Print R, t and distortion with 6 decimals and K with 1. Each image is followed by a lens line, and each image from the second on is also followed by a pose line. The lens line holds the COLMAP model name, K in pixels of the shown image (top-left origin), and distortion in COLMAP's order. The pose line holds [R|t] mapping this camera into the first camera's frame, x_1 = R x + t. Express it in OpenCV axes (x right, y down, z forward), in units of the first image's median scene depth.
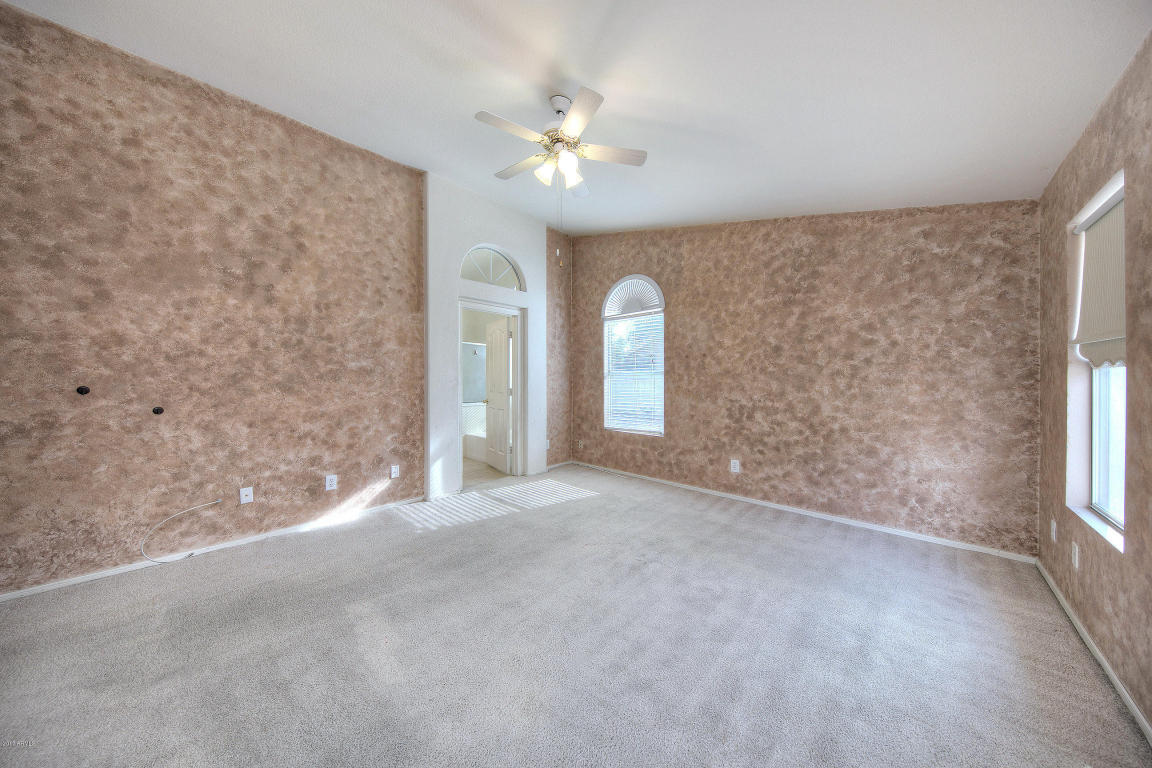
lens RADIAL K [[354.9, 0, 586.2], [0, 354.9, 390.3], [0, 0, 1]] dist [-0.004491, -0.000602]
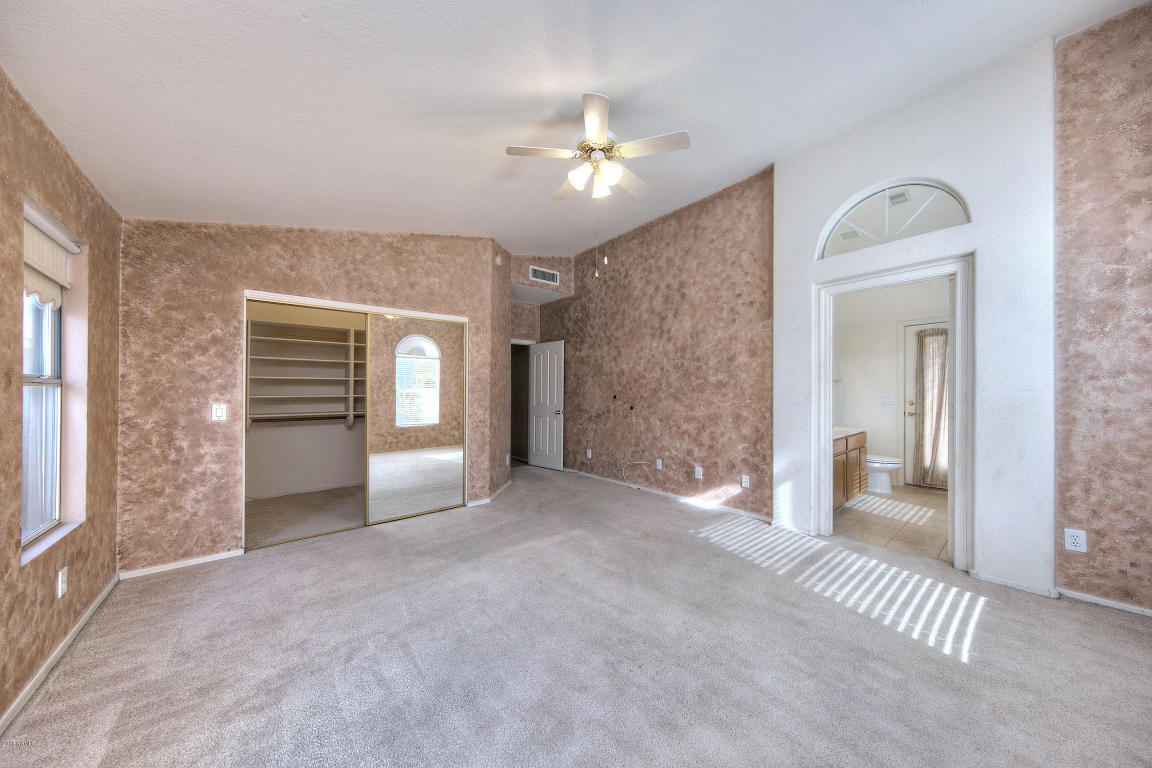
lens RADIAL K [[392.0, 0, 582.8], [0, 392.0, 386.1], [0, 0, 1]] dist [-0.001823, -0.001180]
pose [[-0.134636, -0.003033, -0.990890, 0.732639], [-0.011689, 0.999931, -0.001473, -0.042917], [0.990826, 0.011384, -0.134662, 0.780267]]
